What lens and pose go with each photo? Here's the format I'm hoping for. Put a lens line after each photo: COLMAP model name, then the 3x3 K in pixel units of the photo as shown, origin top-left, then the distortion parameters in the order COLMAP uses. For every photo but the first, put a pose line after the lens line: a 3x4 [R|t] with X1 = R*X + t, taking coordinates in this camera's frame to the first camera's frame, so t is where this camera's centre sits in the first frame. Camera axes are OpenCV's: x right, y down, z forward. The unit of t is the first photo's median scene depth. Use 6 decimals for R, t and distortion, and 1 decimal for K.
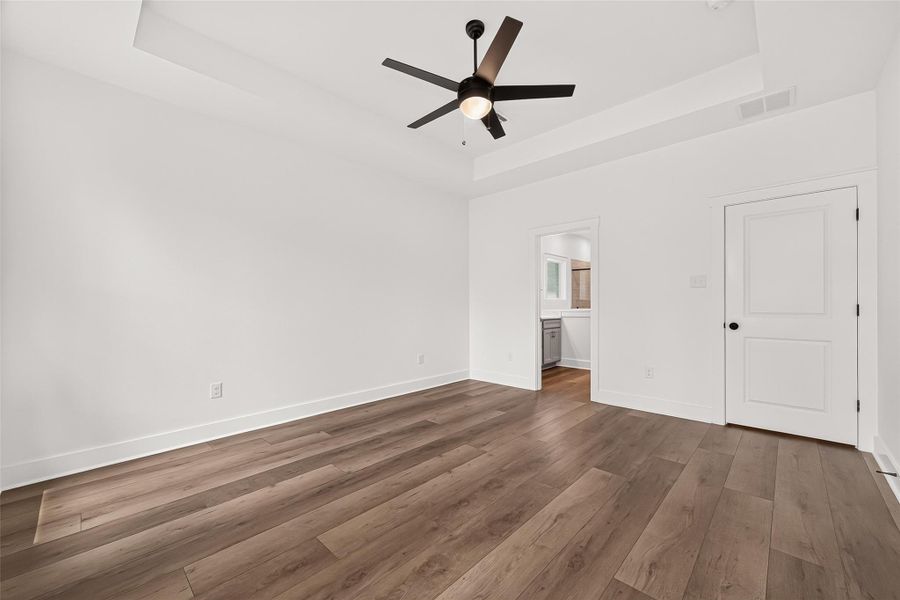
lens RADIAL K [[366.1, 0, 450.3], [0, 366.1, 303.7], [0, 0, 1]] dist [0.002130, 0.000237]
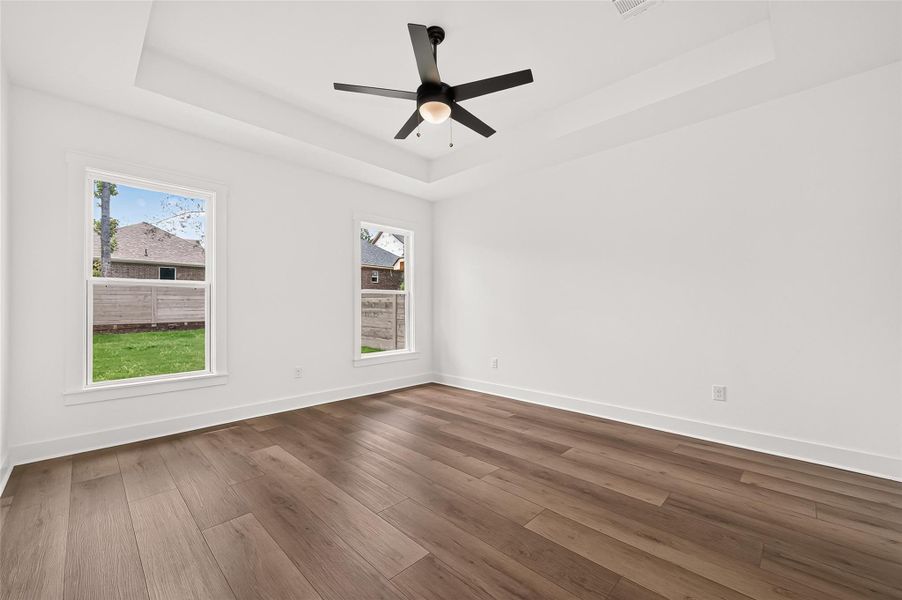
lens RADIAL K [[355.3, 0, 450.9], [0, 355.3, 305.2], [0, 0, 1]] dist [0.009843, 0.000129]
pose [[-0.025522, -0.002627, -0.999671, 0.959977], [0.005064, 0.999983, -0.002758, 0.000477], [0.999661, -0.005132, -0.025508, 0.981566]]
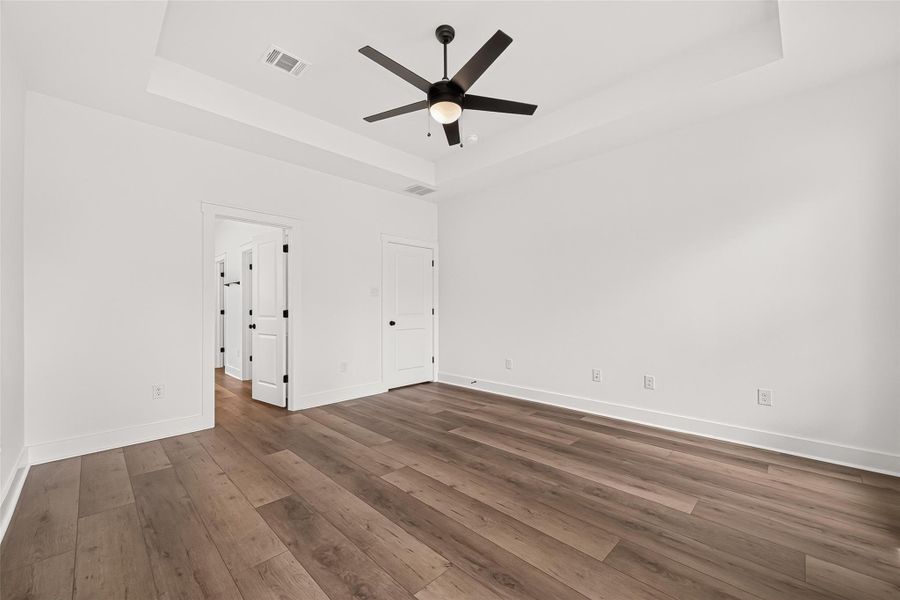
lens RADIAL K [[350.1, 0, 460.7], [0, 350.1, 304.4], [0, 0, 1]] dist [0.002255, 0.000043]
pose [[0.002694, 0.014454, 0.999892, -0.815097], [0.003128, 0.999891, -0.014462, 0.006935], [-0.999991, 0.003166, 0.002648, 0.881172]]
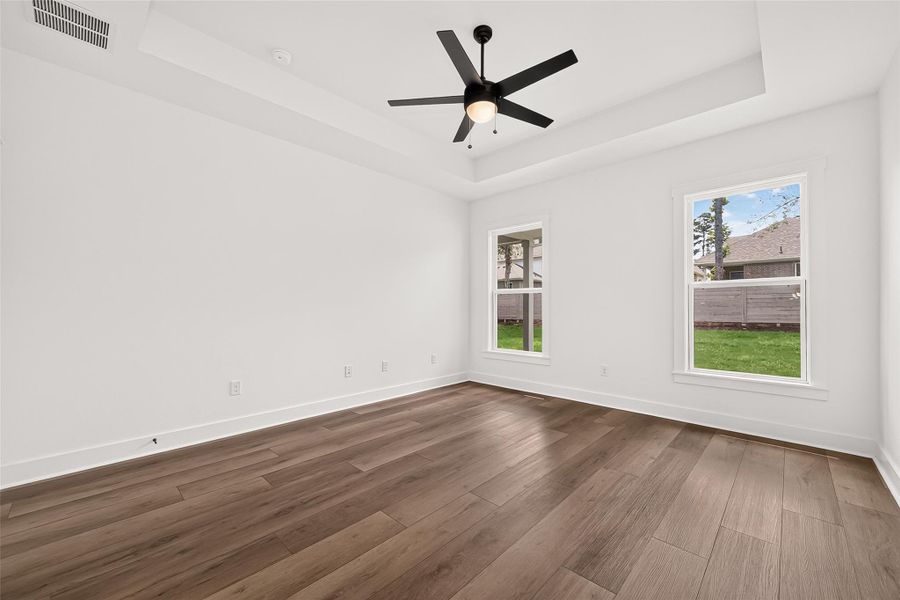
lens RADIAL K [[354.5, 0, 449.9], [0, 354.5, 305.2], [0, 0, 1]] dist [0.009843, 0.000129]
pose [[-0.999985, 0.001427, 0.005194, 0.141631], [0.001389, 0.999971, -0.007466, 0.005542], [-0.005204, -0.007459, -0.999959, 1.819186]]
